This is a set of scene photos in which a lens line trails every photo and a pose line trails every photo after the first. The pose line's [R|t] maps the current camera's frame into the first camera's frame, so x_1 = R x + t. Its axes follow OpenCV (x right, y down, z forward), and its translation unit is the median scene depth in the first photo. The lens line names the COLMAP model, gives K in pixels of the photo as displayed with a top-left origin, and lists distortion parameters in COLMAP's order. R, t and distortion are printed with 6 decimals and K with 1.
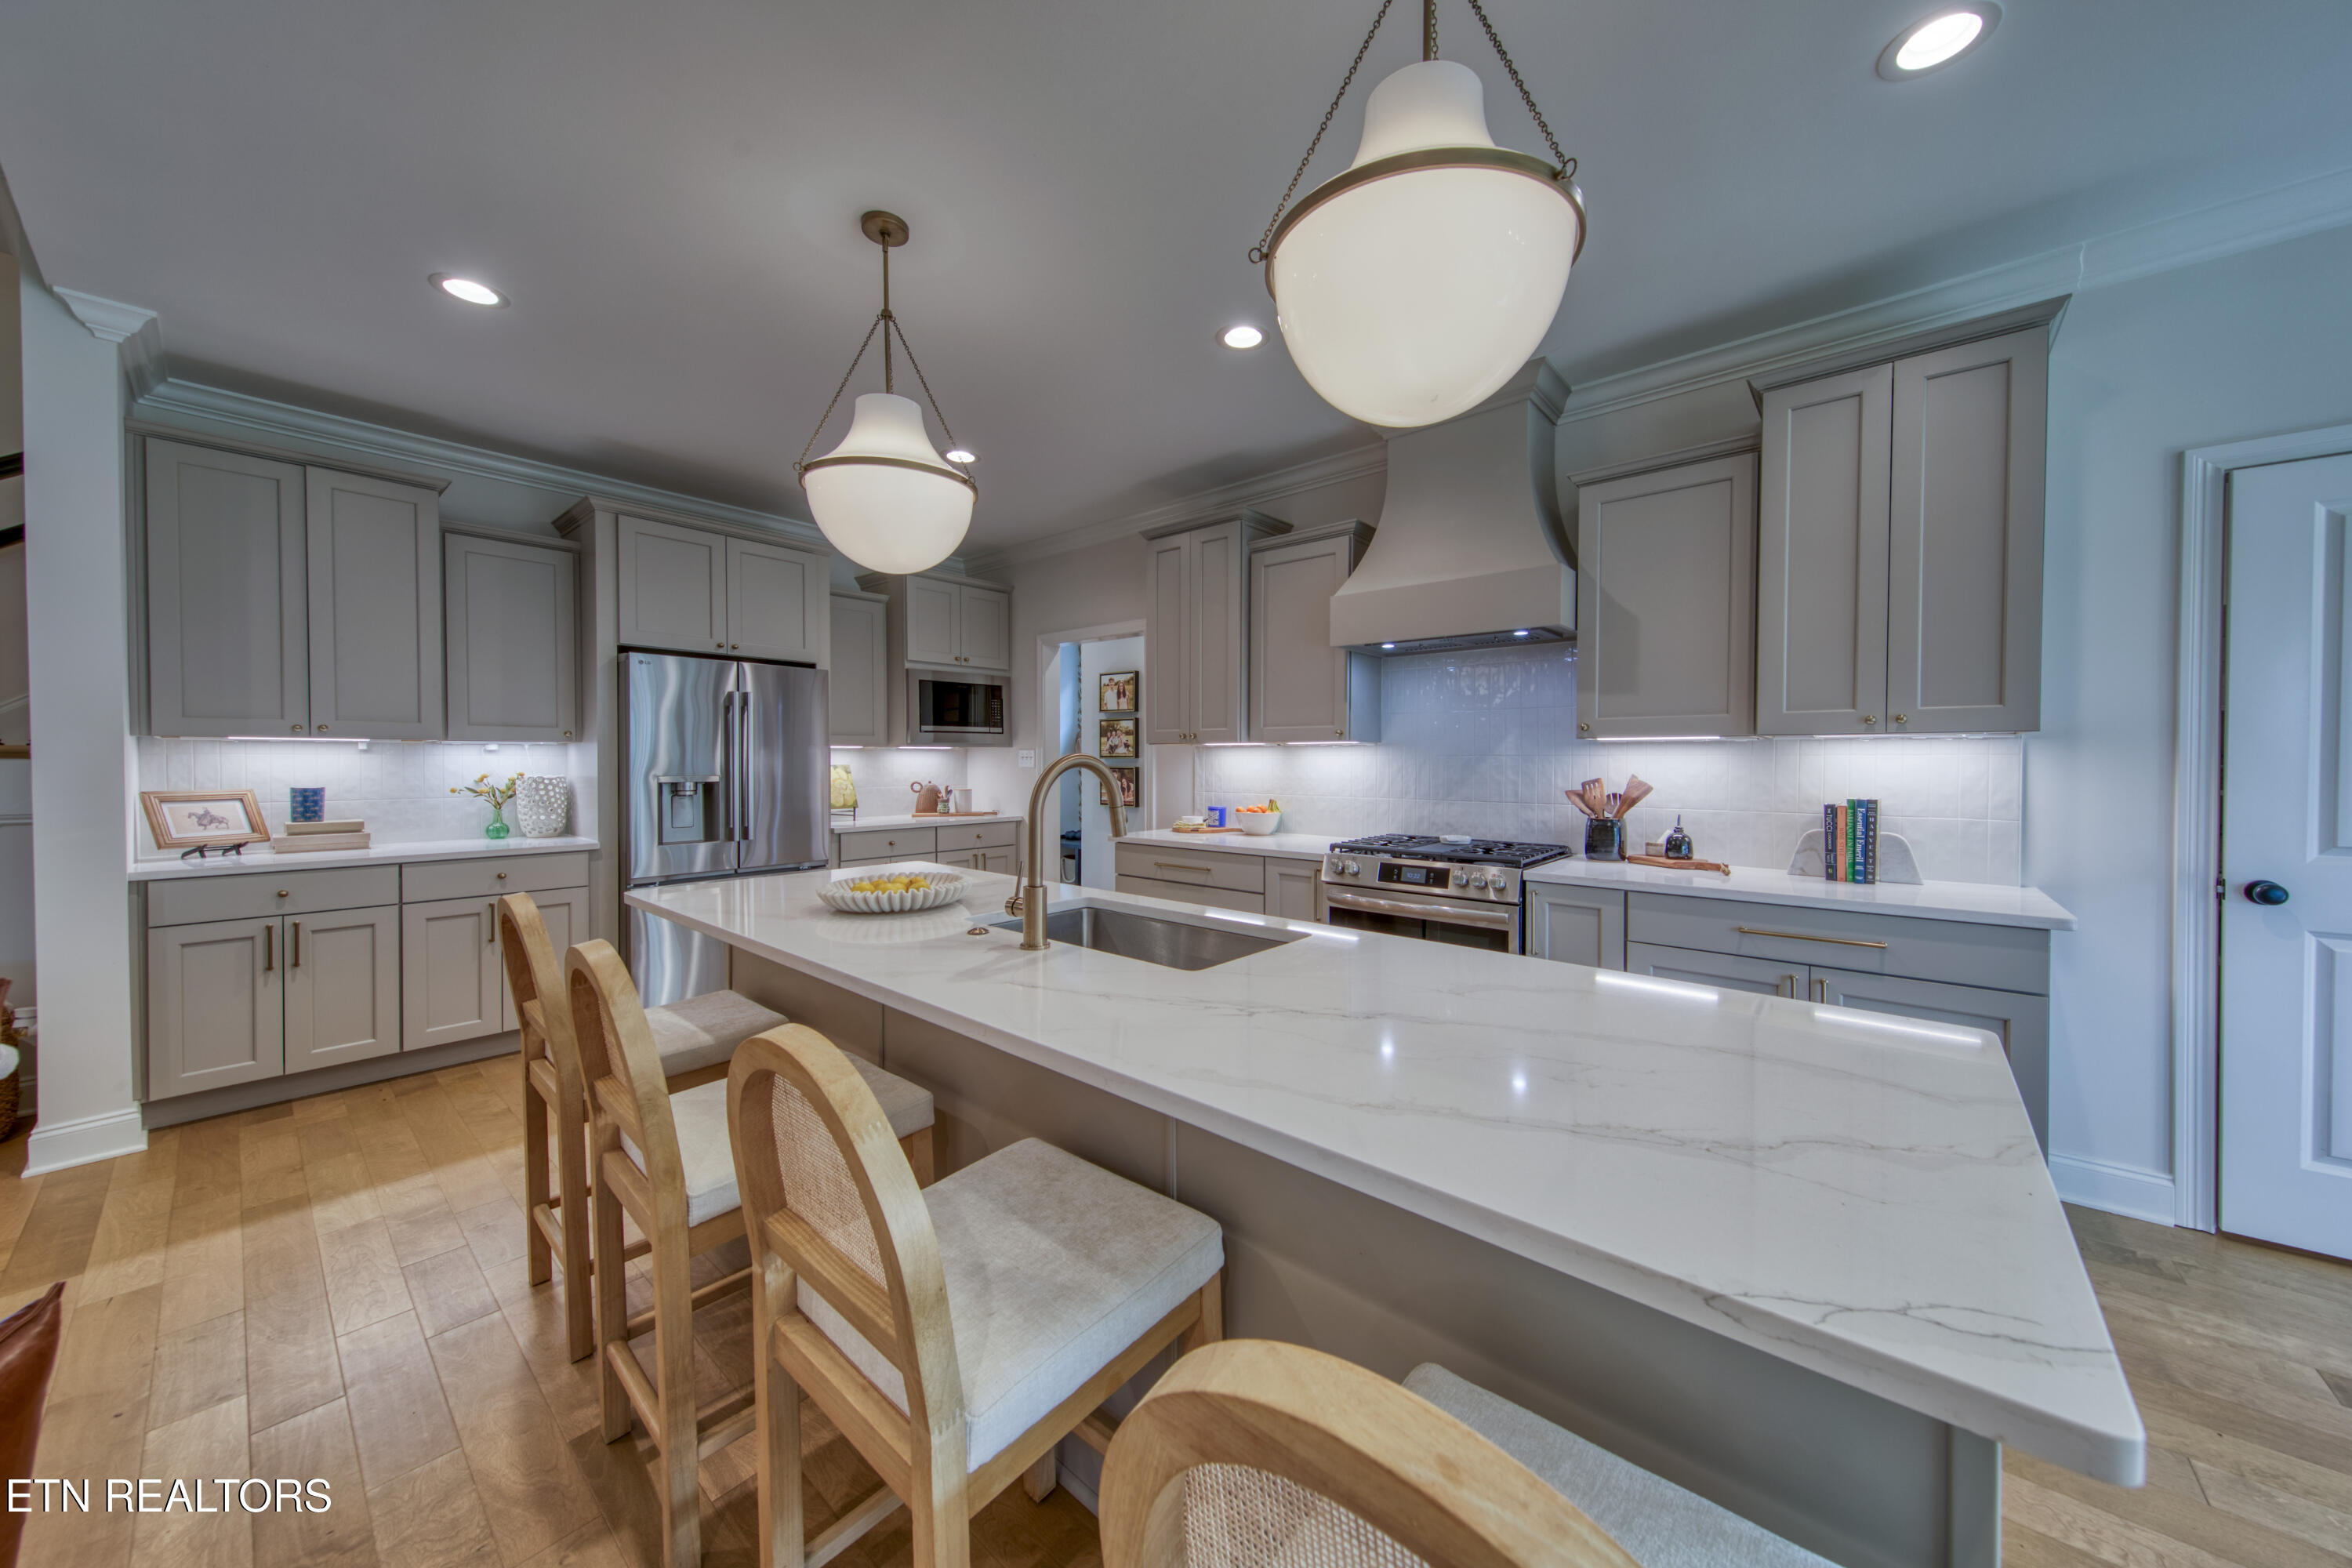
lens RADIAL K [[758.0, 0, 1174.2], [0, 758.0, 769.3], [0, 0, 1]] dist [0.006146, 0.000012]
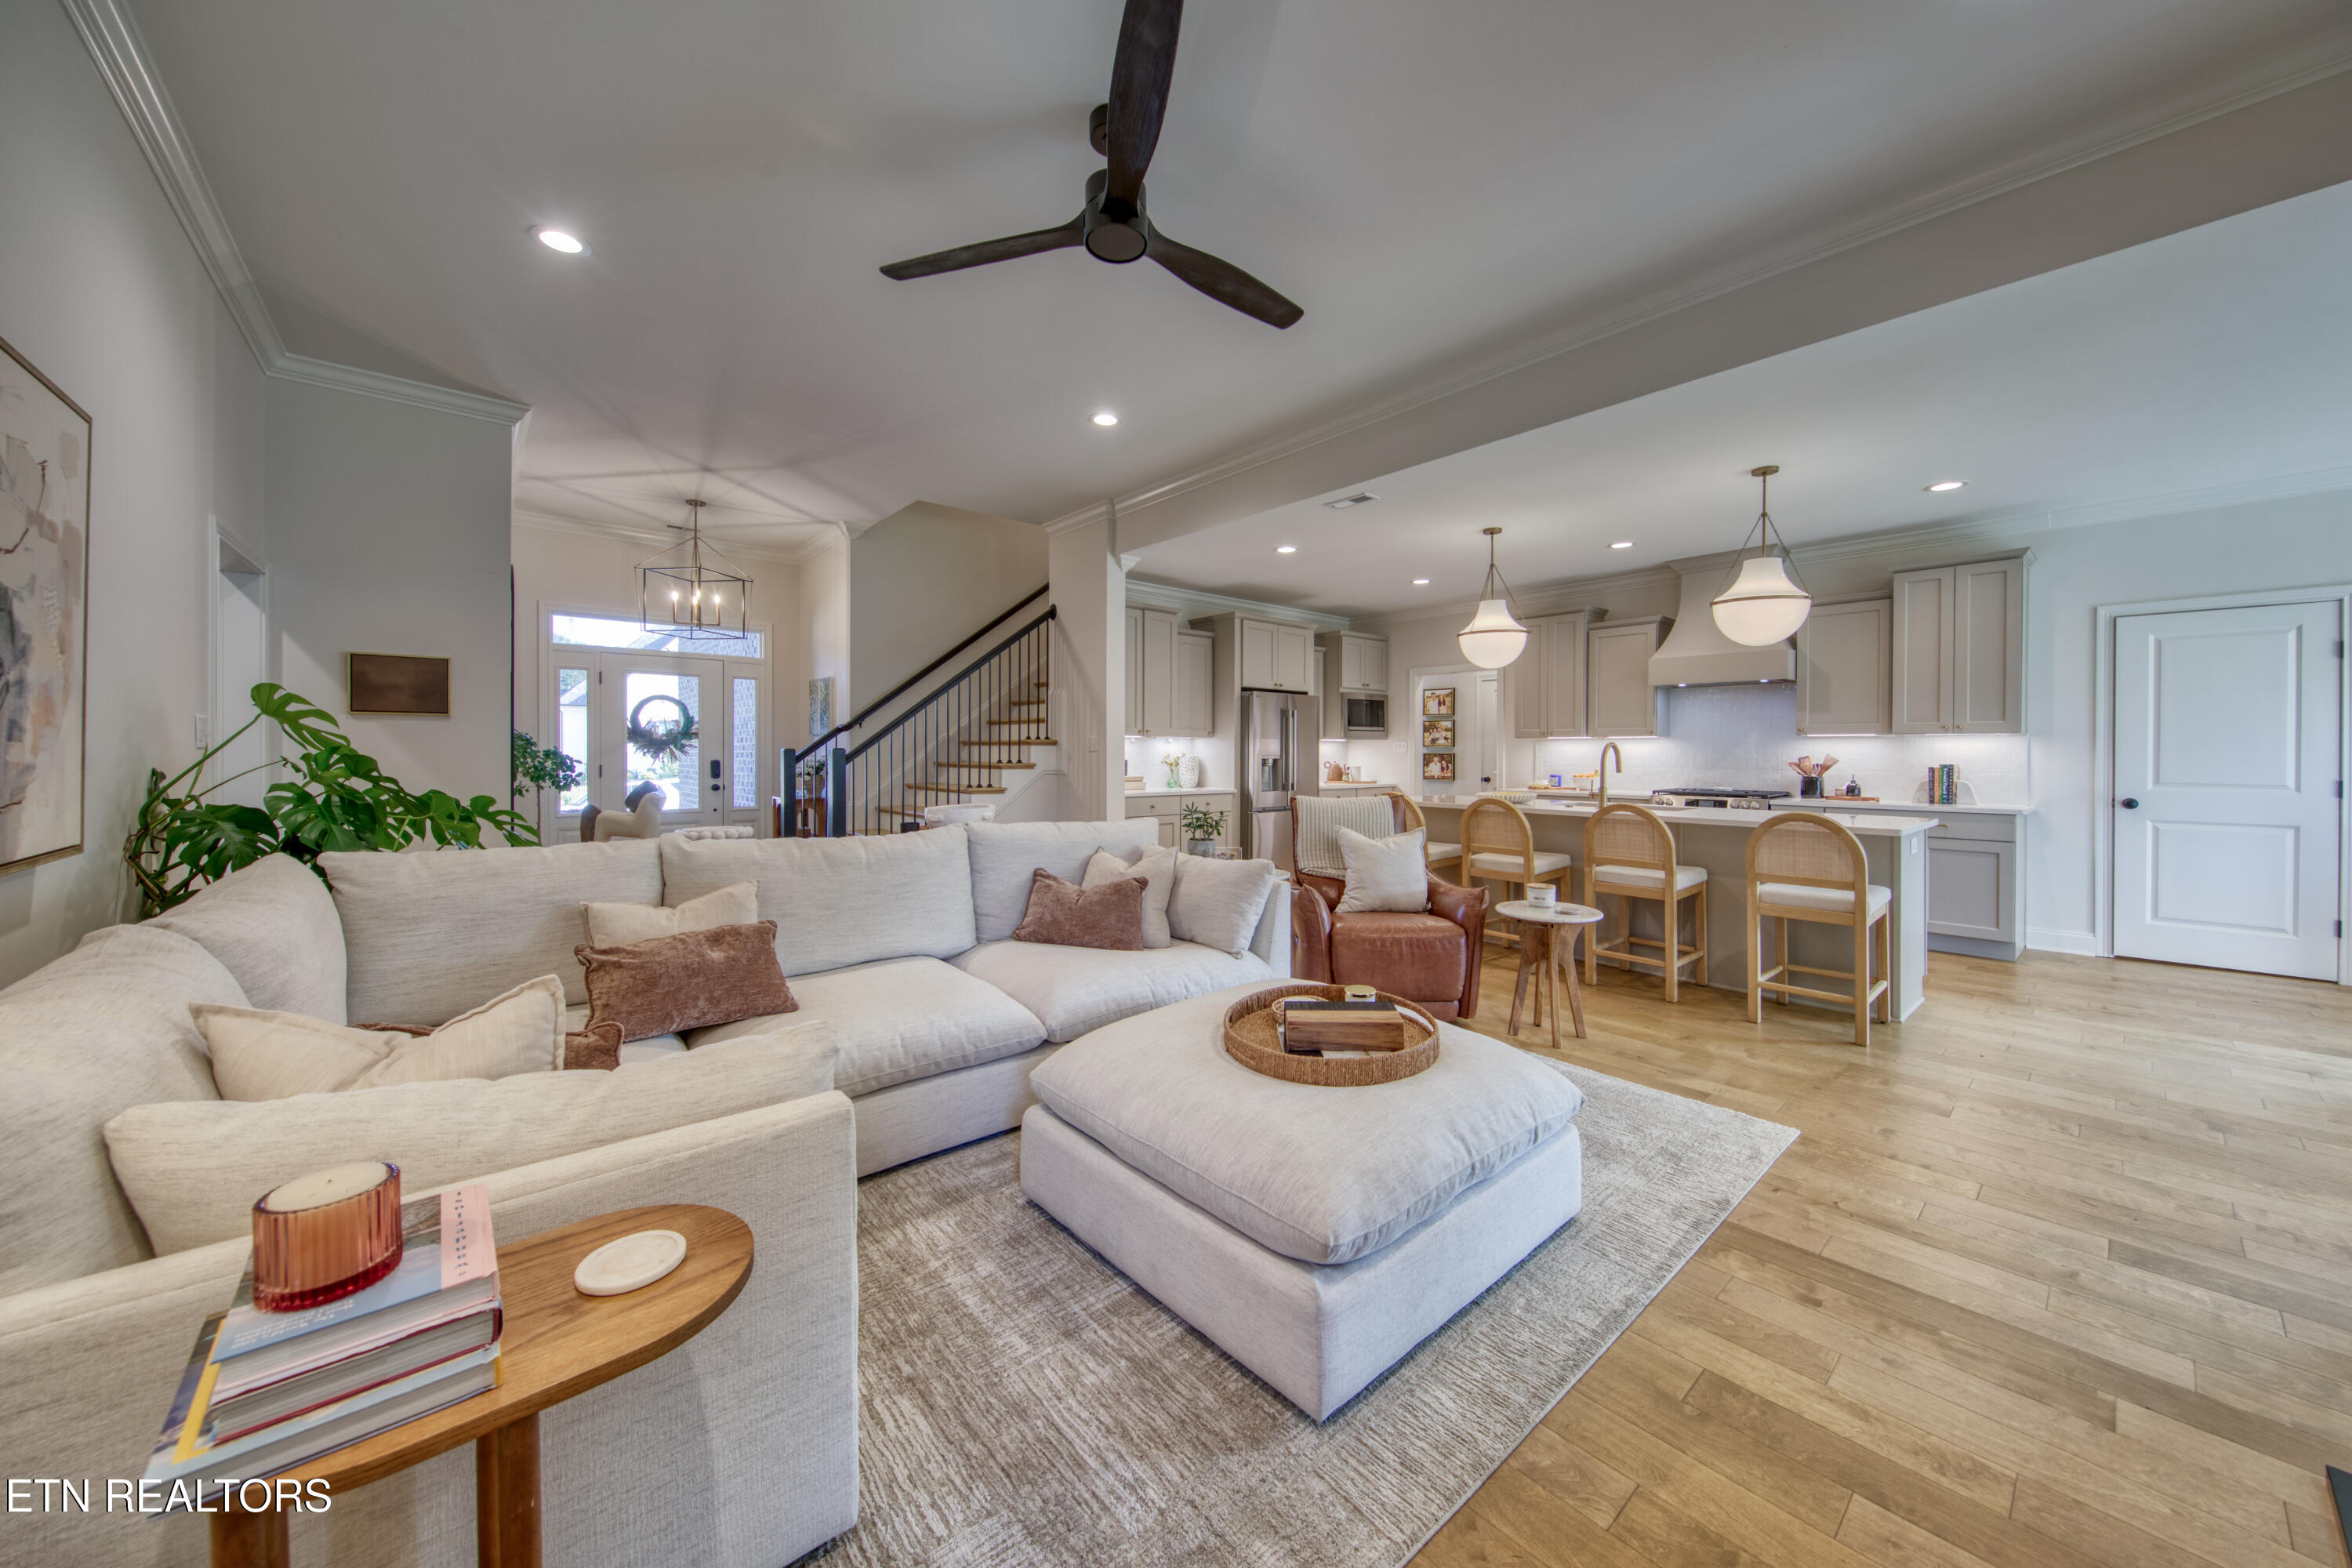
lens RADIAL K [[799.6, 0, 1161.3], [0, 799.6, 759.9], [0, 0, 1]] dist [-0.008495, -0.000136]
pose [[0.987195, 0.004091, -0.159463, -0.711505], [-0.004853, 0.999979, -0.004389, 0.038410], [0.159441, 0.005106, 0.987194, -1.205525]]
